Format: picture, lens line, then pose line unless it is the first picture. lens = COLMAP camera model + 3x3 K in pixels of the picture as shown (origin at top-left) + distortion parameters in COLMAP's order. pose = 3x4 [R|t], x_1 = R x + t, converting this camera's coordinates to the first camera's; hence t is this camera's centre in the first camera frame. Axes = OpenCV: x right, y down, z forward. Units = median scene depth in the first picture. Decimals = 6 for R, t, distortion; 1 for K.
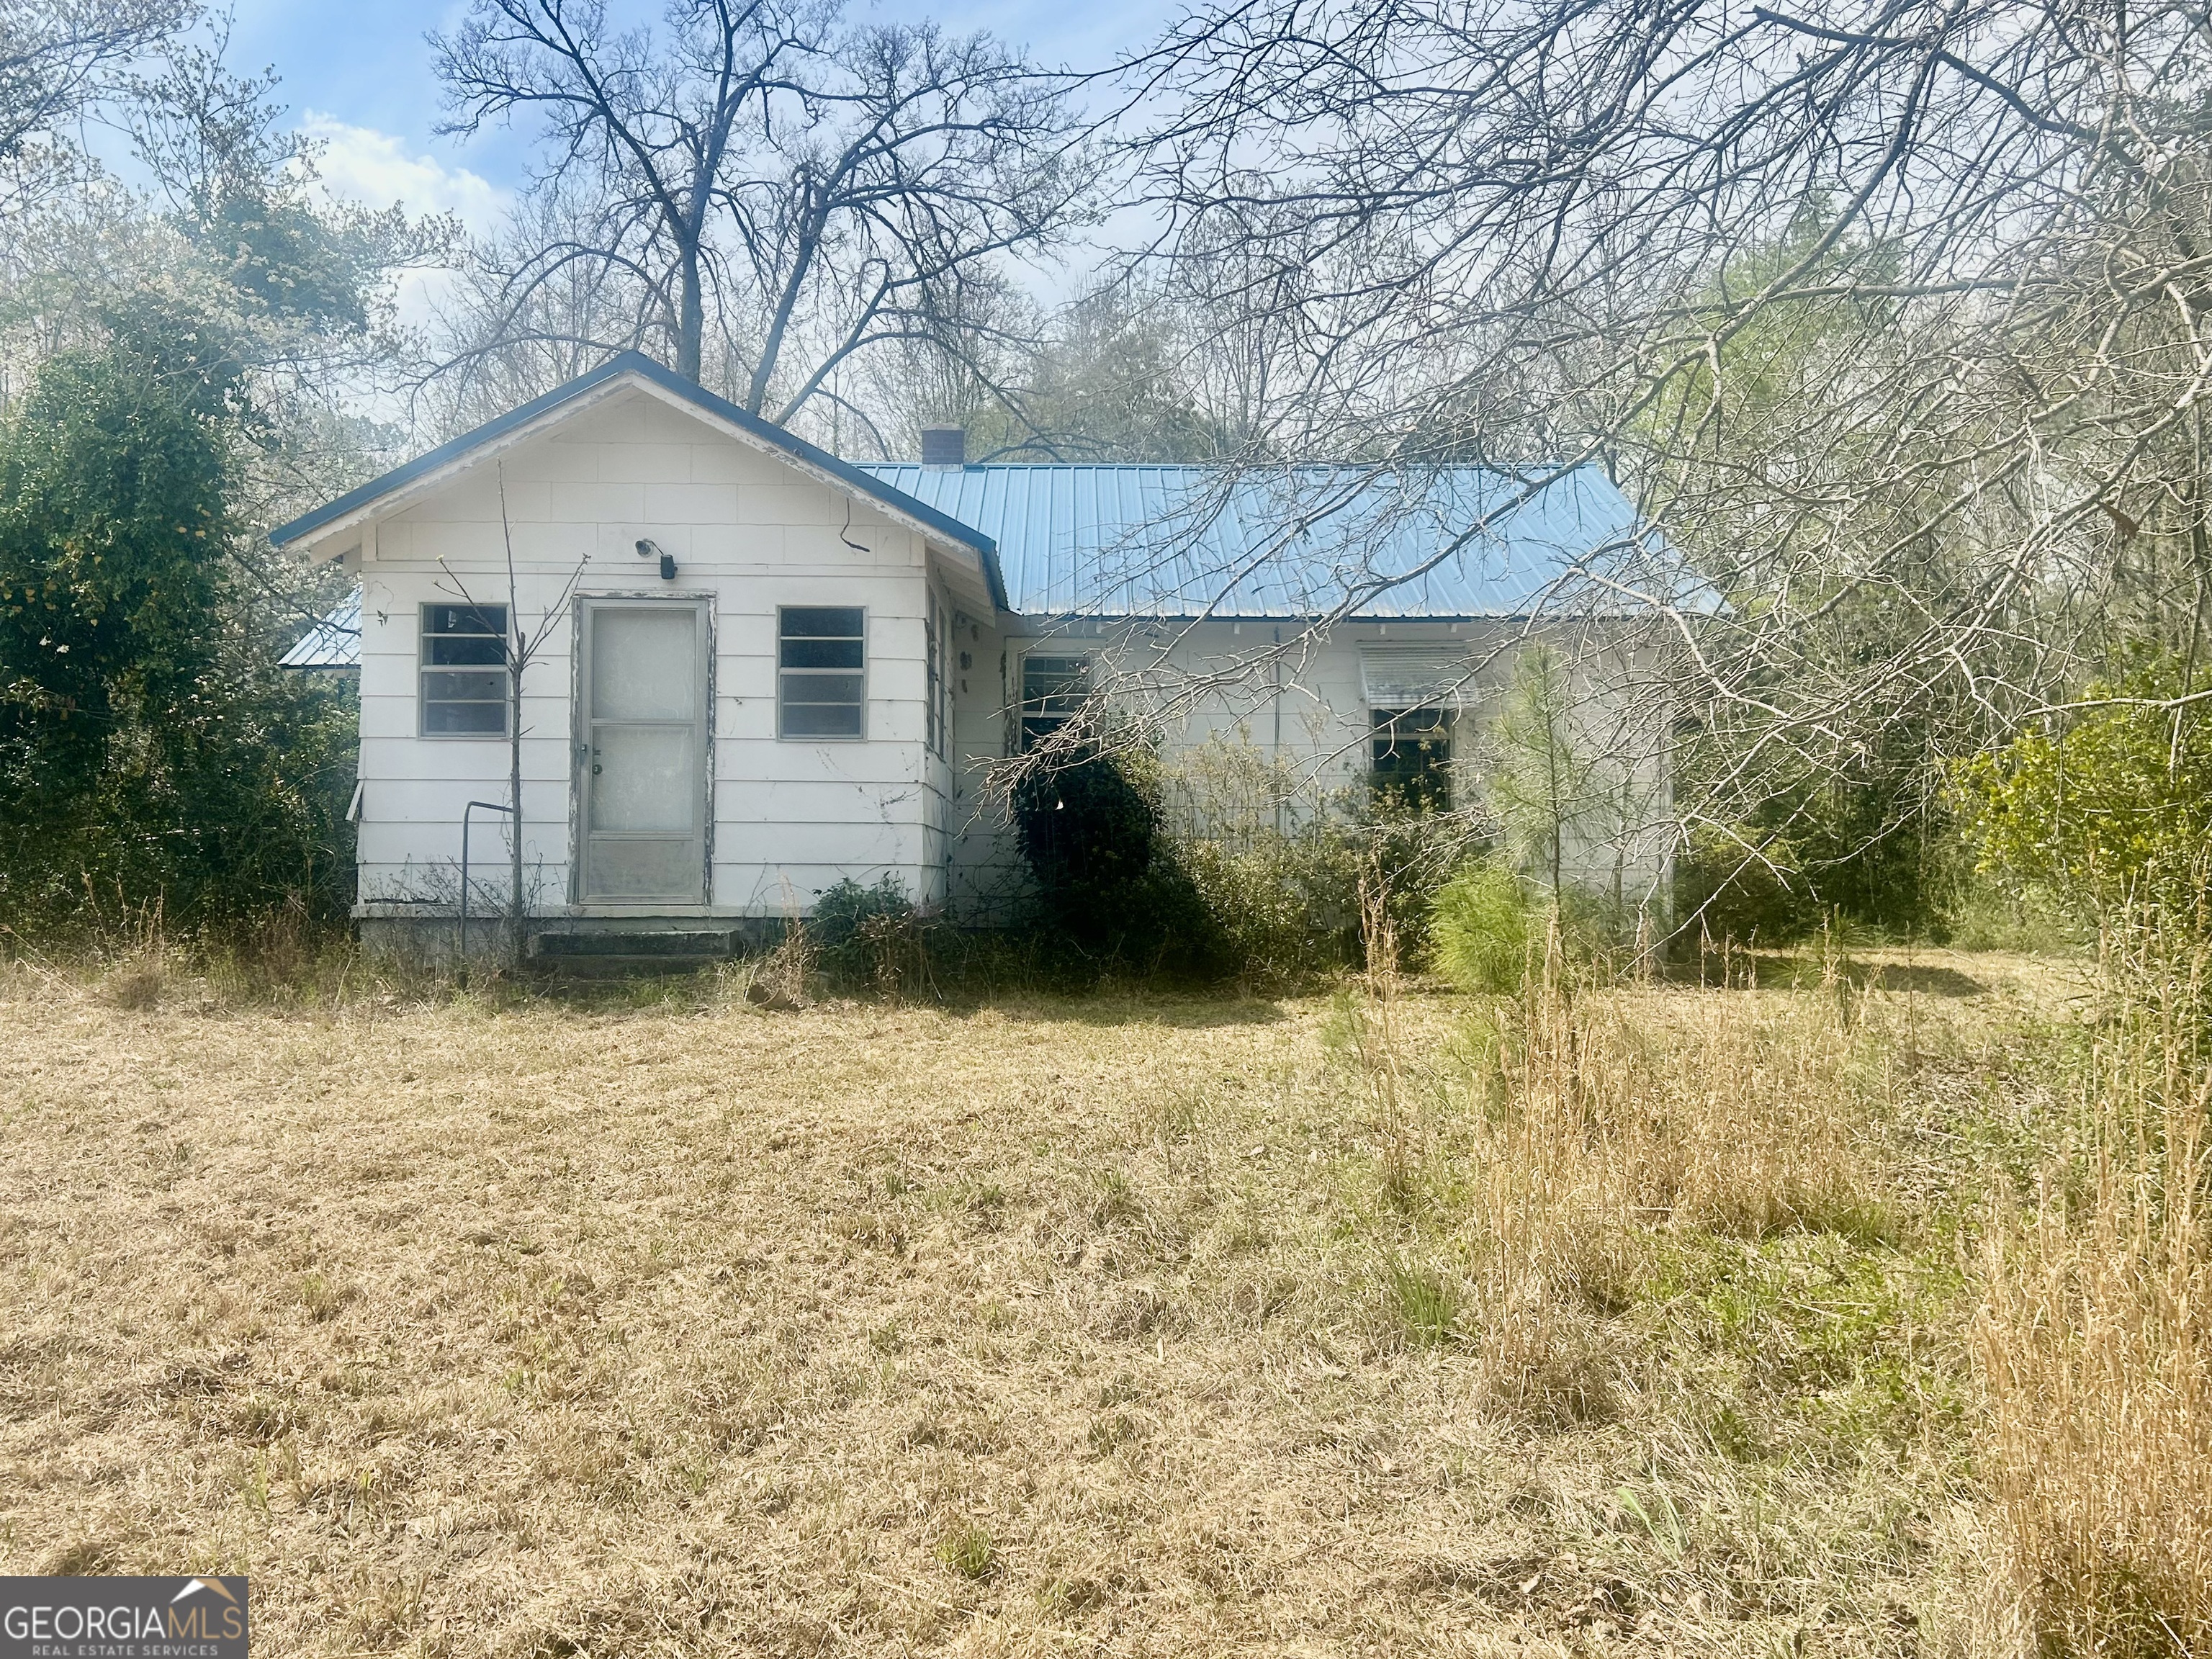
lens RADIAL K [[1976.8, 0, 1106.0], [0, 1976.8, 829.5], [0, 0, 1]] dist [0.058853, -0.088493]
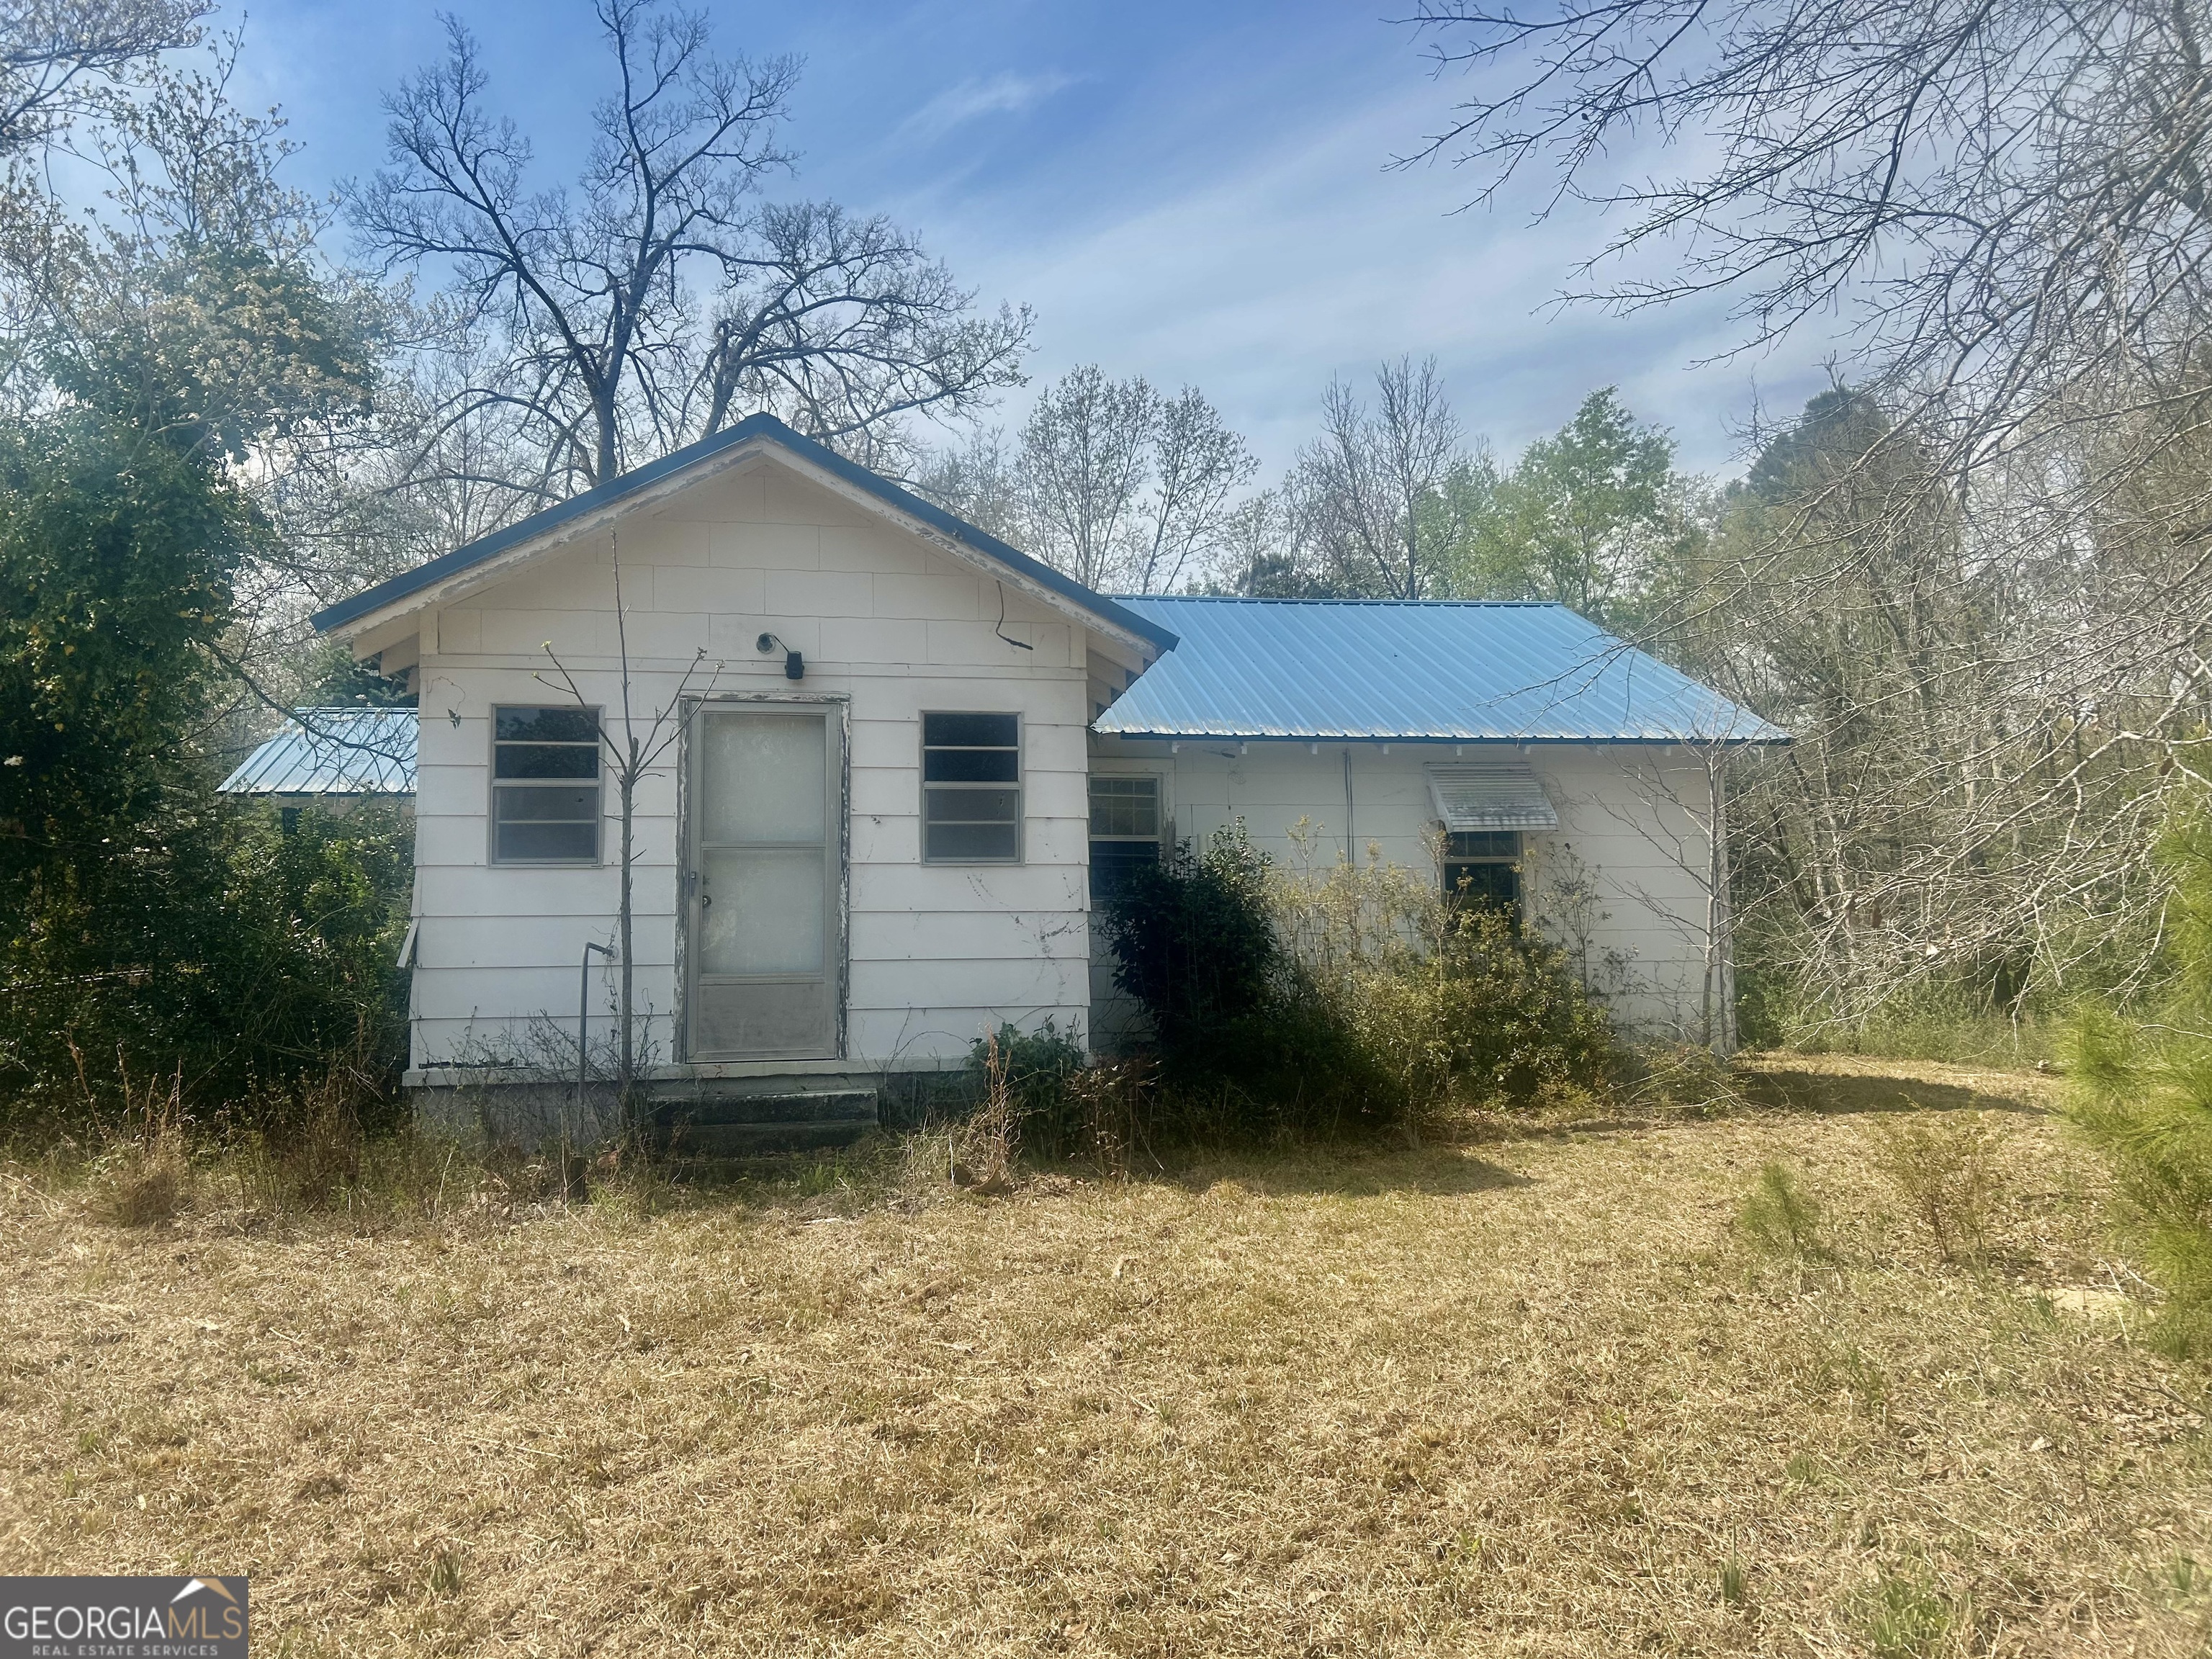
lens RADIAL K [[1651.9, 0, 1106.0], [0, 1651.9, 829.5], [0, 0, 1]] dist [0.062709, -0.080256]
pose [[0.987233, -0.003477, 0.159245, -0.200817], [0.014968, 0.997363, -0.071013, -0.007946], [-0.158578, 0.072490, 0.984682, 0.273340]]
